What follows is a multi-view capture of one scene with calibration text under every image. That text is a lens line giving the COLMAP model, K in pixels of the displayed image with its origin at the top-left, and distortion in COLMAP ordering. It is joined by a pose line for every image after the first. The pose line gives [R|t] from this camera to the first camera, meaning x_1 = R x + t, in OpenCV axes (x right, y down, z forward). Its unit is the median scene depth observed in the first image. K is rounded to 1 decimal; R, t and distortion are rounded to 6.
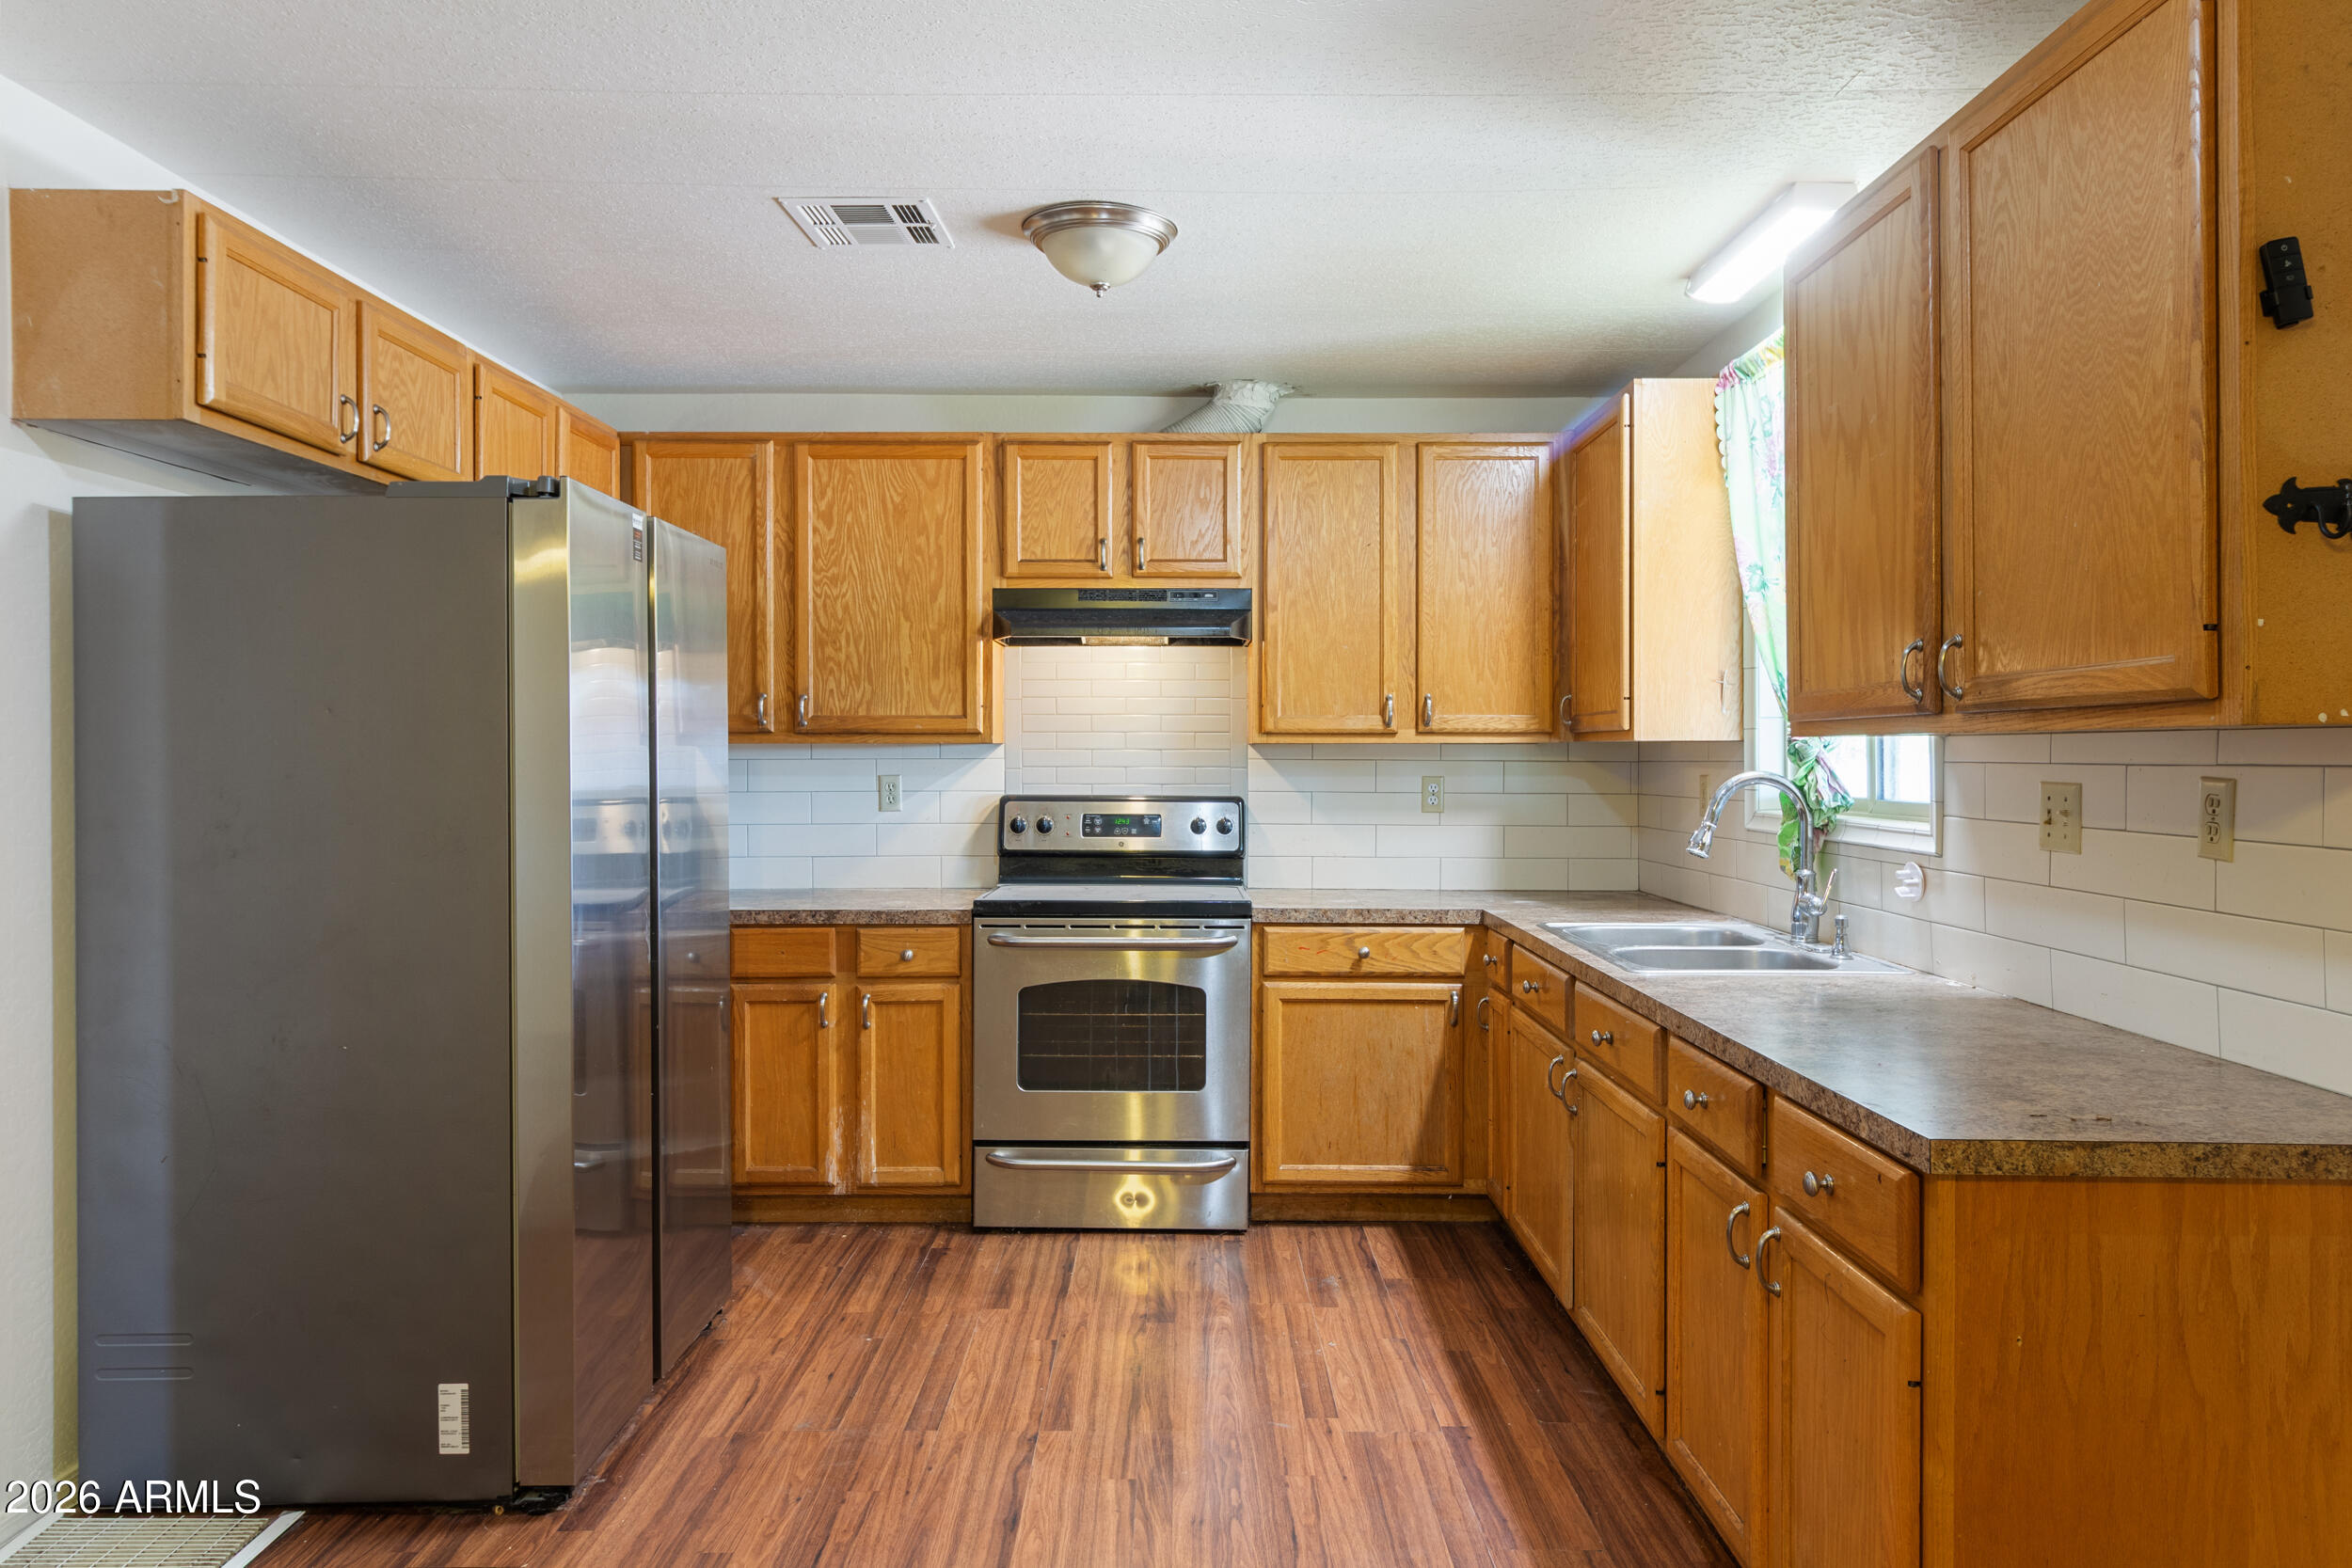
lens RADIAL K [[1522.7, 0, 1188.5], [0, 1522.7, 751.6], [0, 0, 1]] dist [0.008767, -0.002752]
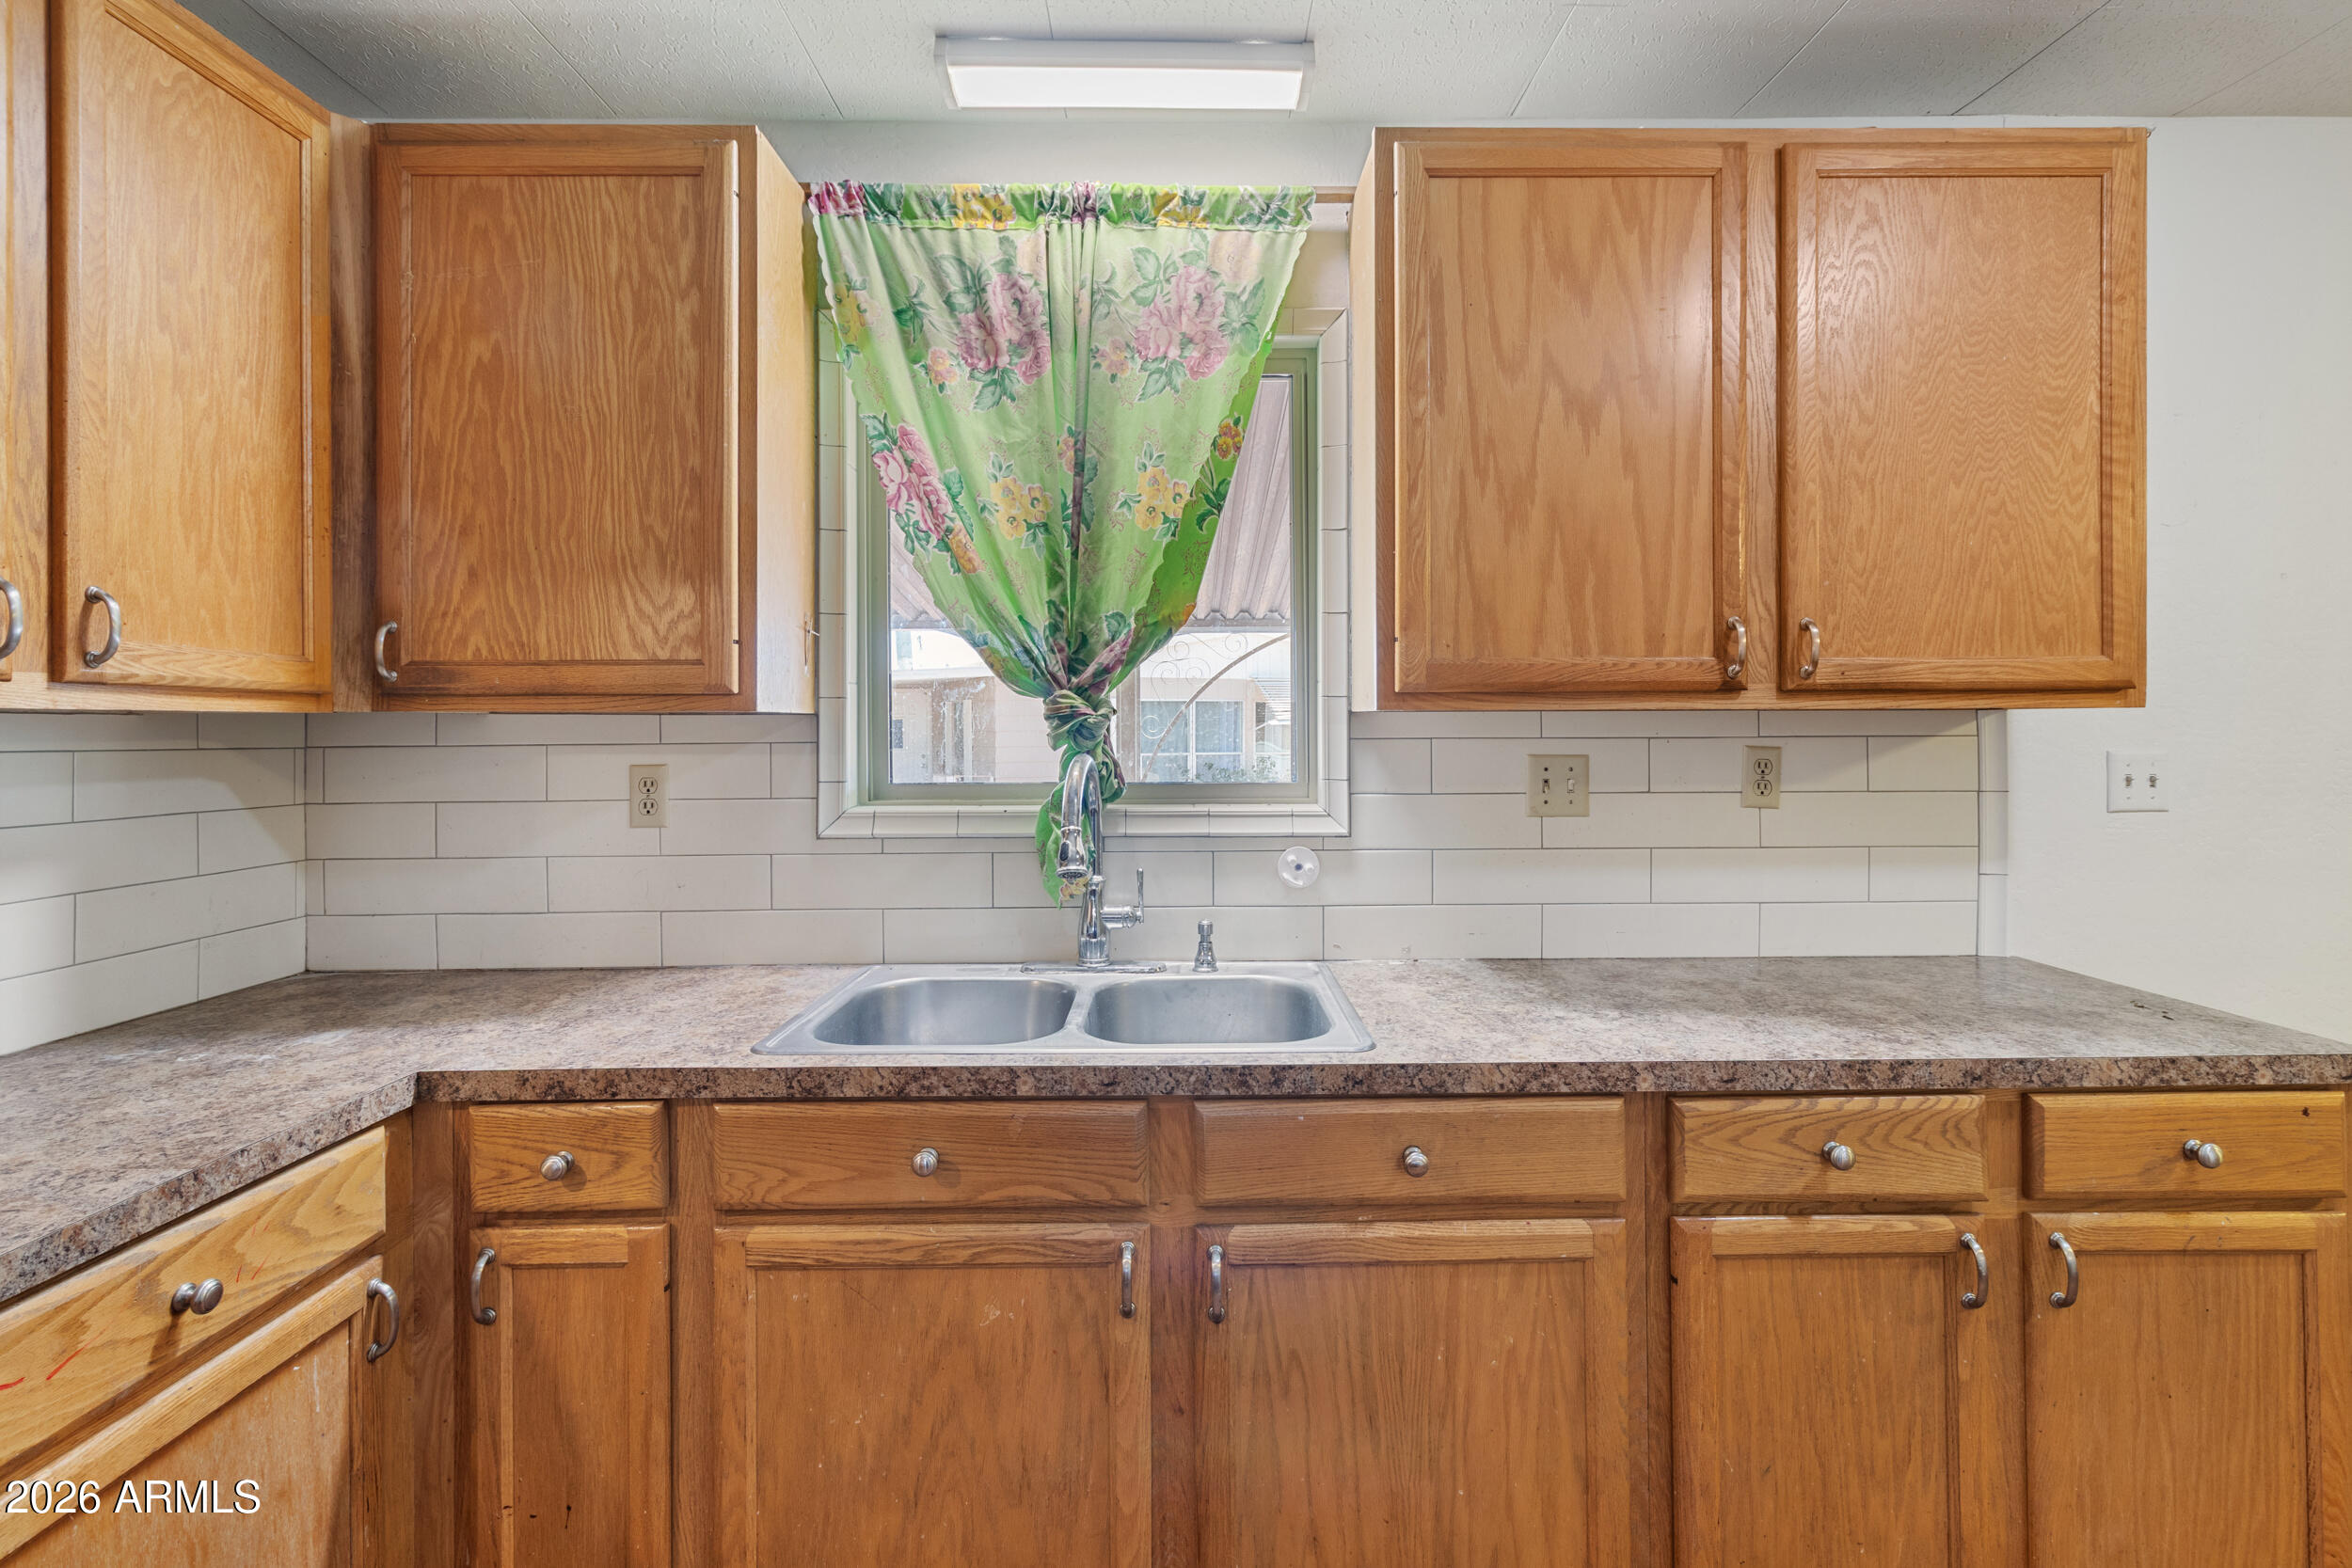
lens RADIAL K [[1095.9, 0, 1190.7], [0, 1095.9, 727.1], [0, 0, 1]] dist [0.004073, -0.001043]
pose [[-0.008353, 0.001303, 0.999964, -0.228615], [0.002378, 0.999996, -0.001283, 0.000309], [-0.999962, 0.002367, -0.008356, 1.235918]]
